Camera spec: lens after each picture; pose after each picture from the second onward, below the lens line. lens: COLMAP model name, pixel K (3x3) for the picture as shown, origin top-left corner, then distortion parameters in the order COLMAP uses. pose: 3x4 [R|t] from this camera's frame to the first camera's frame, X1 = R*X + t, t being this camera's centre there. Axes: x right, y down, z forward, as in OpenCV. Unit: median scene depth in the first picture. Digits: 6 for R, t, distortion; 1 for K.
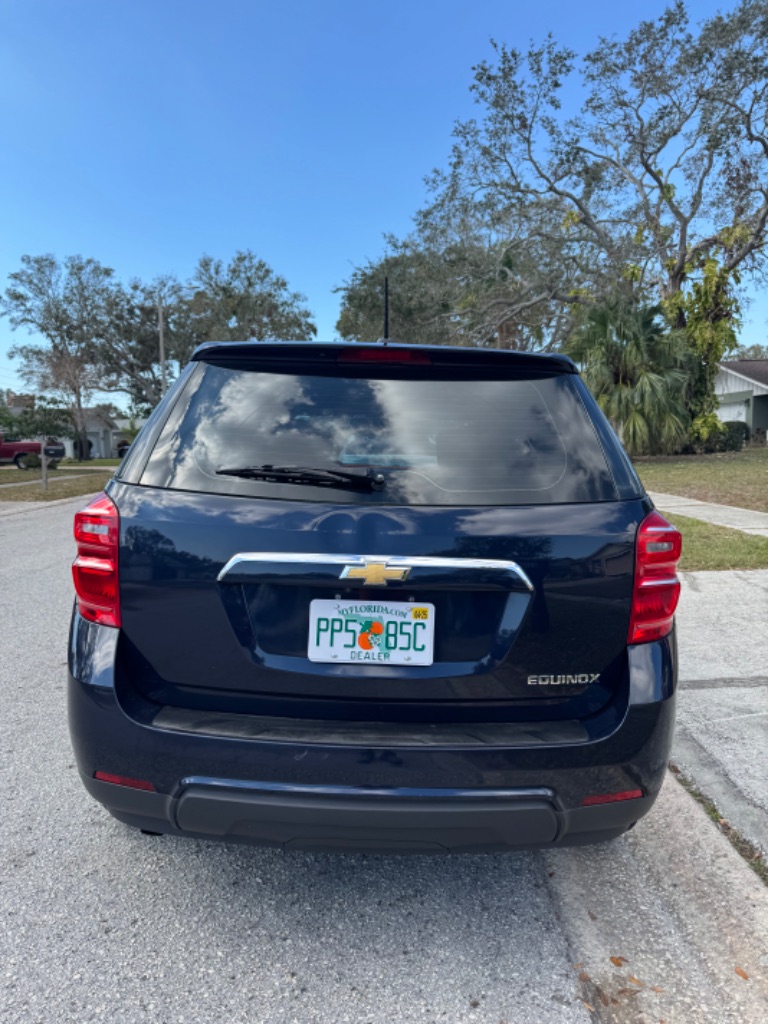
lens RADIAL K [[829.7, 0, 384.0], [0, 829.7, 512.0], [0, 0, 1]] dist [0.001516, -0.011142]
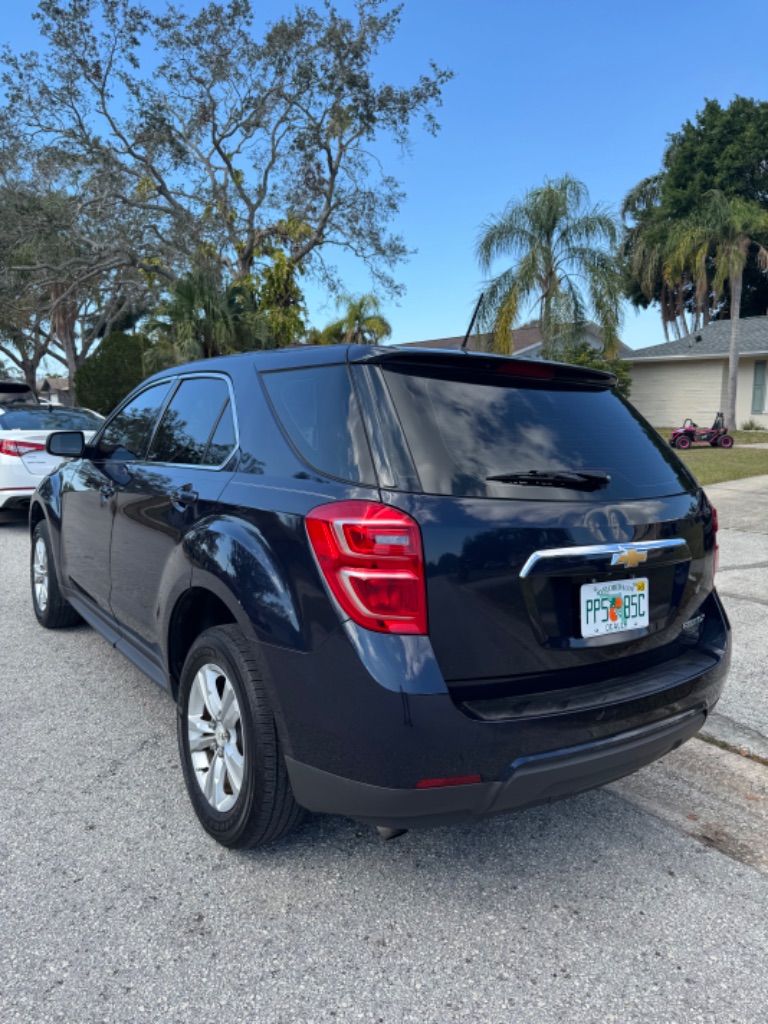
lens RADIAL K [[841.7, 0, 384.0], [0, 841.7, 512.0], [0, 0, 1]] dist [-0.001982, -0.010468]
pose [[0.774787, -0.056541, 0.629689, -0.211279], [0.030283, 0.998169, 0.052367, -0.013908], [-0.631496, -0.021505, 0.775080, 0.051928]]
